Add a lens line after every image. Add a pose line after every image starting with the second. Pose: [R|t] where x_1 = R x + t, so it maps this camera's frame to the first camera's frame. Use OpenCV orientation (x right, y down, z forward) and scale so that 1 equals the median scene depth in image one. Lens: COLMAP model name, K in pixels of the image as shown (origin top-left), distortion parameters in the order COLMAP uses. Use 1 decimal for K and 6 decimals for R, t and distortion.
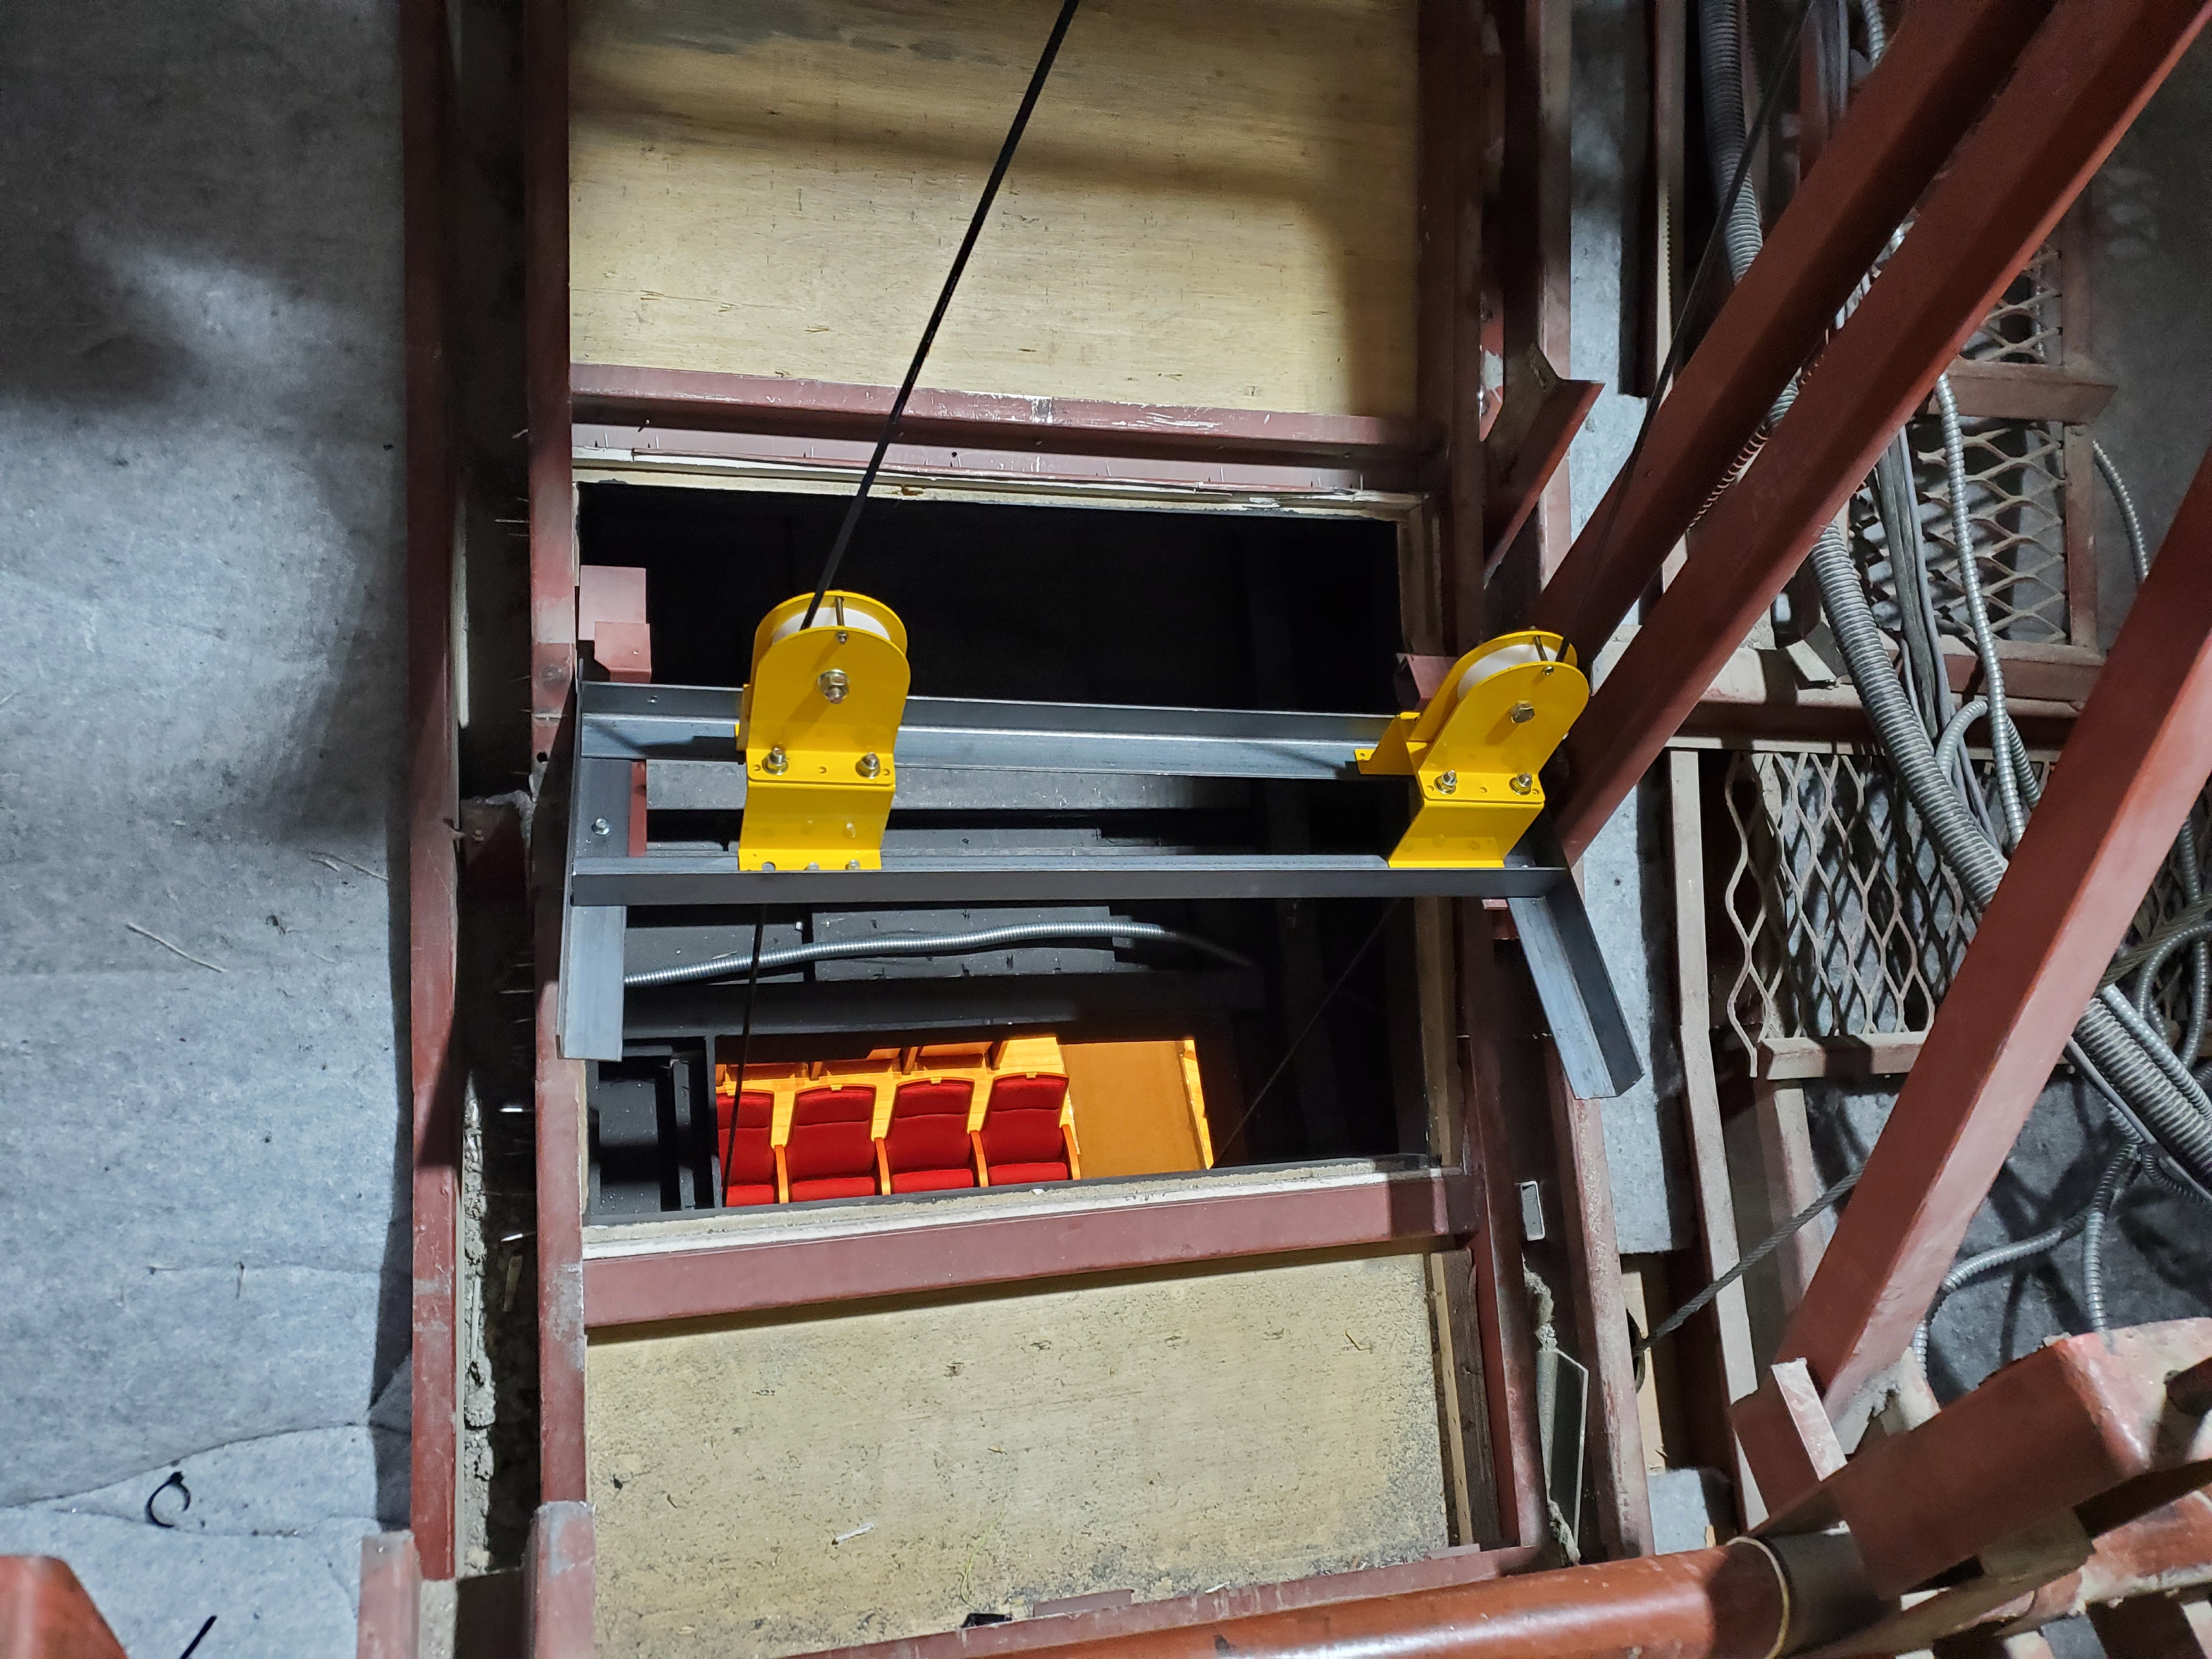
lens RADIAL K [[1737.9, 0, 1106.0], [0, 1737.9, 829.5], [0, 0, 1]] dist [0.038359, -0.003607]
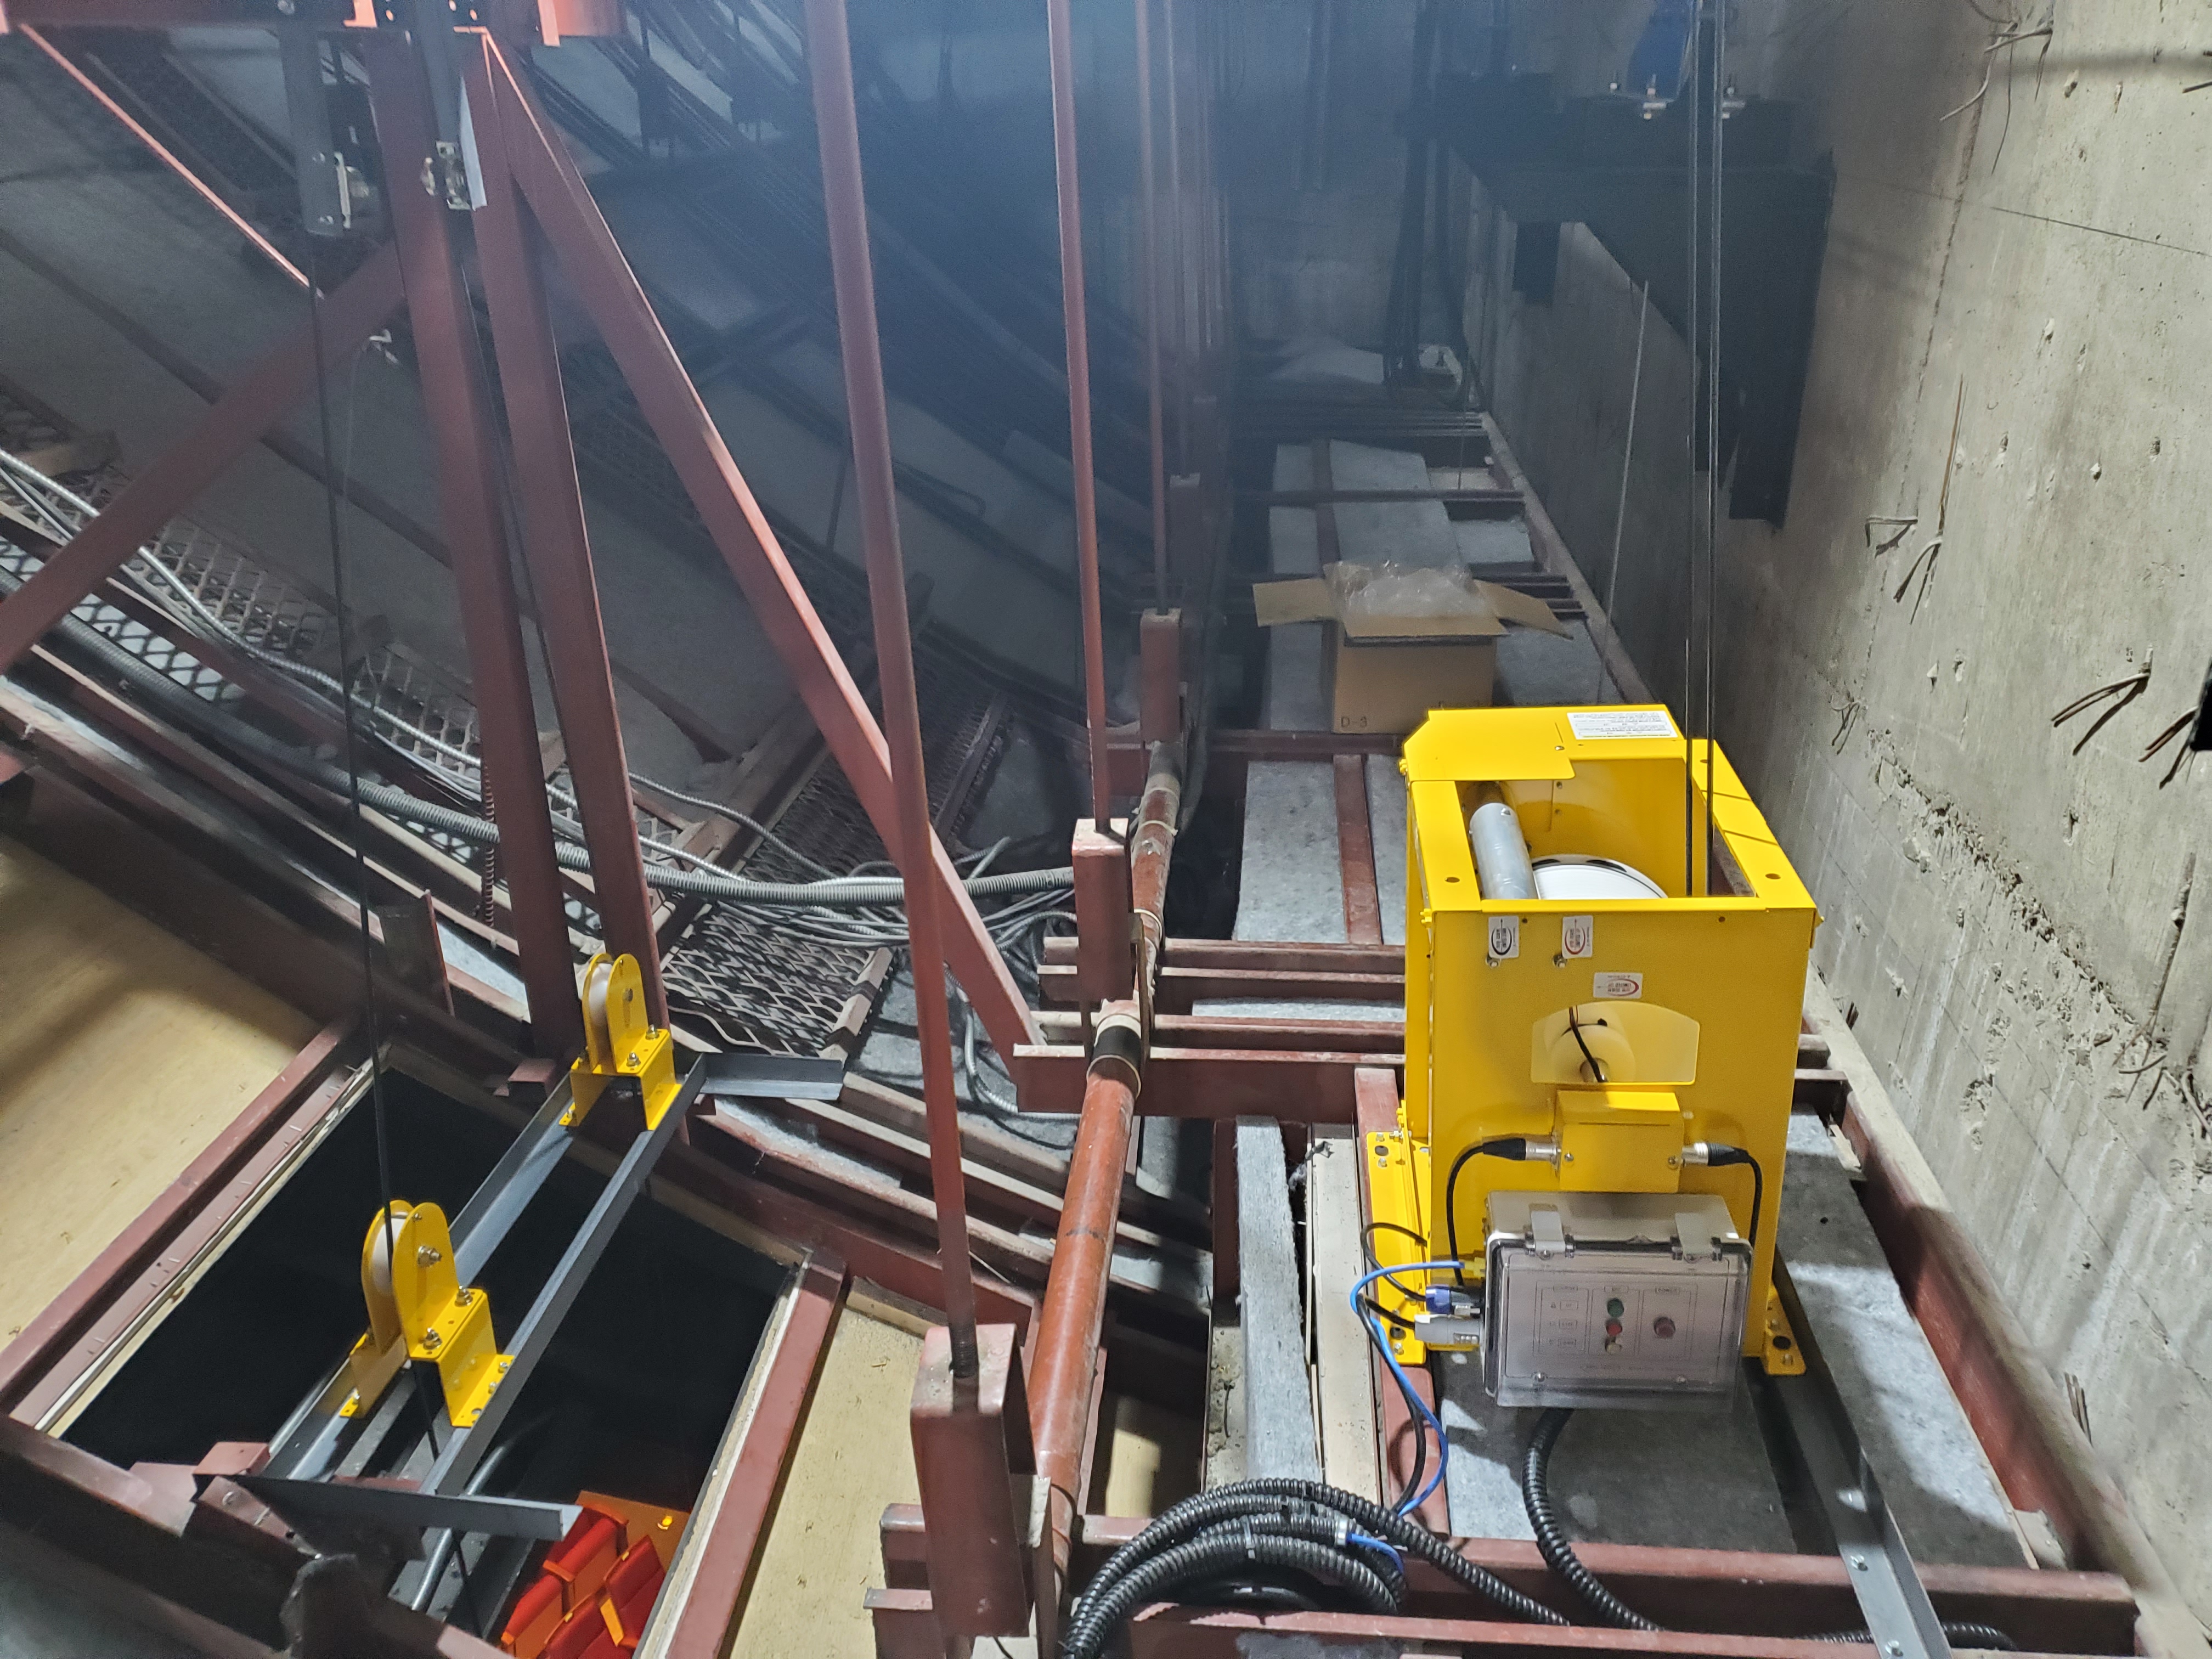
lens RADIAL K [[1737.9, 0, 1106.0], [0, 1737.9, 829.5], [0, 0, 1]] dist [0.038359, -0.003607]
pose [[0.270634, -0.600197, 0.752676, -0.652094], [0.815154, 0.558808, 0.152504, -0.031286], [-0.512134, 0.572274, 0.640485, -0.311607]]
